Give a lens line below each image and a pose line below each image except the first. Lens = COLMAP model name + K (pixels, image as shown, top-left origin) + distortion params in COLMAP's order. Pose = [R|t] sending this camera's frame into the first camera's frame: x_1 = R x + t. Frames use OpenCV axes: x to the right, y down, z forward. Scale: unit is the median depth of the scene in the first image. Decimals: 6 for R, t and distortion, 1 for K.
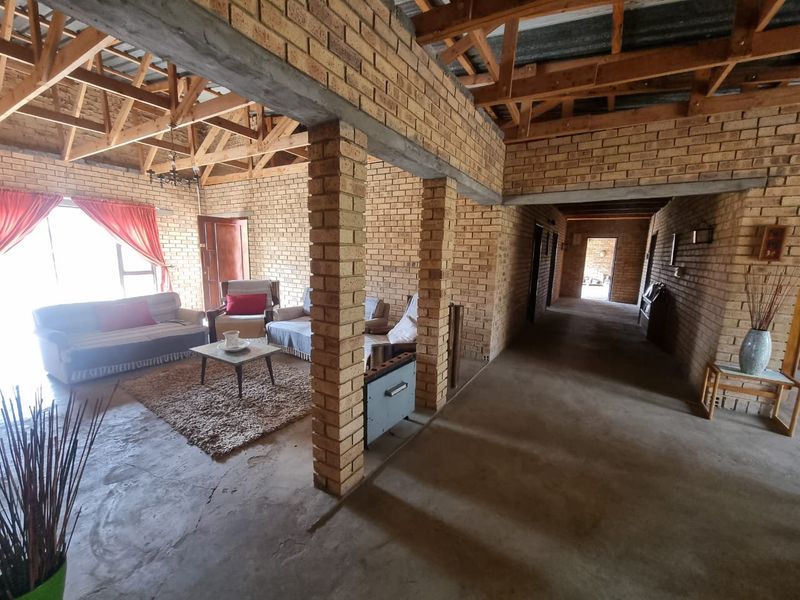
lens RADIAL K [[329.0, 0, 401.7], [0, 329.0, 301.9], [0, 0, 1]] dist [-0.003850, -0.000724]
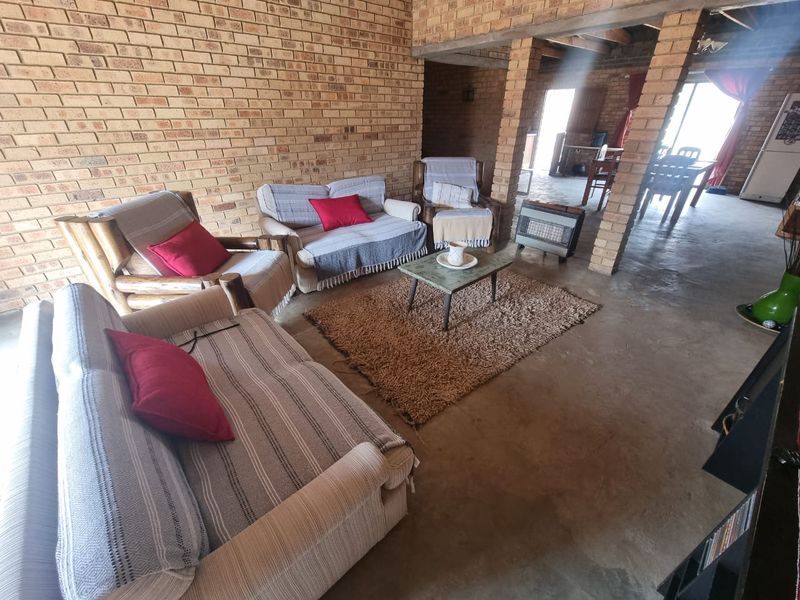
lens RADIAL K [[329.0, 0, 402.4], [0, 329.0, 304.7], [0, 0, 1]] dist [-0.003850, -0.000724]
pose [[0.304412, -0.504264, 0.808116, -0.831269], [0.155163, 0.863299, 0.480249, -0.110776], [-0.939818, -0.020804, 0.341042, 0.585697]]
